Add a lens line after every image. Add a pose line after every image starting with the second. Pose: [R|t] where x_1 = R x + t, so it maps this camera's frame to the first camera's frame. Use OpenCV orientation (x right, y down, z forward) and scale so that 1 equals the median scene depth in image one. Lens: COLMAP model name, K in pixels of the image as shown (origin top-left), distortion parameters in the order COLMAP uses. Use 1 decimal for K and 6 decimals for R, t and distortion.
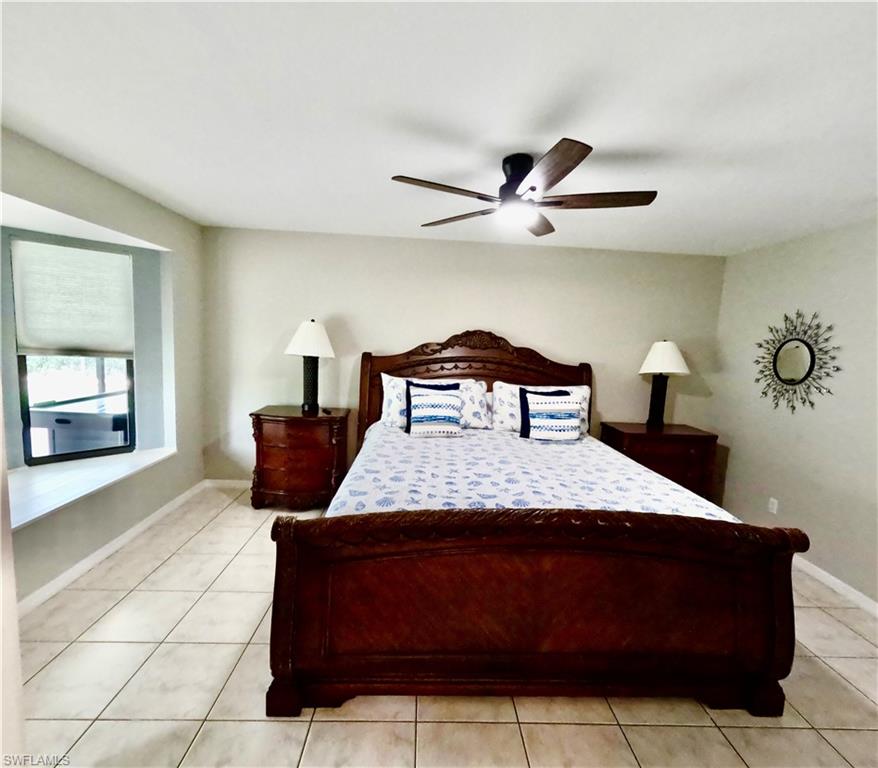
lens RADIAL K [[422.9, 0, 440.6], [0, 422.9, 386.0], [0, 0, 1]] dist [0.003016, 0.000819]
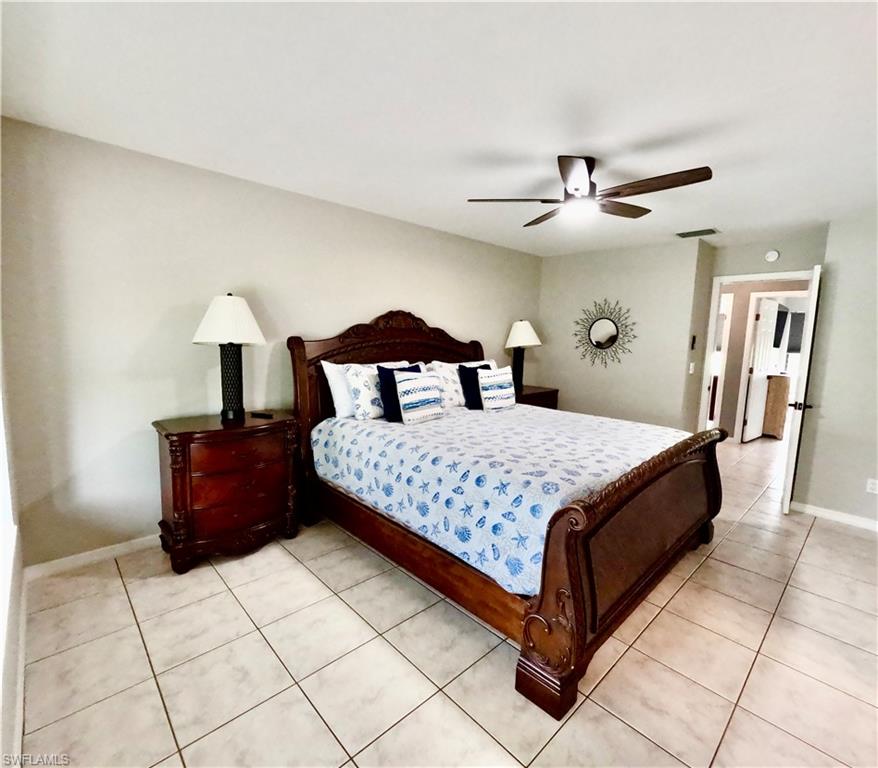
lens RADIAL K [[422.9, 0, 440.6], [0, 422.9, 386.0], [0, 0, 1]] dist [0.003016, 0.000819]
pose [[0.753081, -0.106827, 0.649197, -0.525112], [0.083557, 0.994270, 0.066681, -0.017540], [-0.652600, 0.004028, 0.757692, 0.214758]]
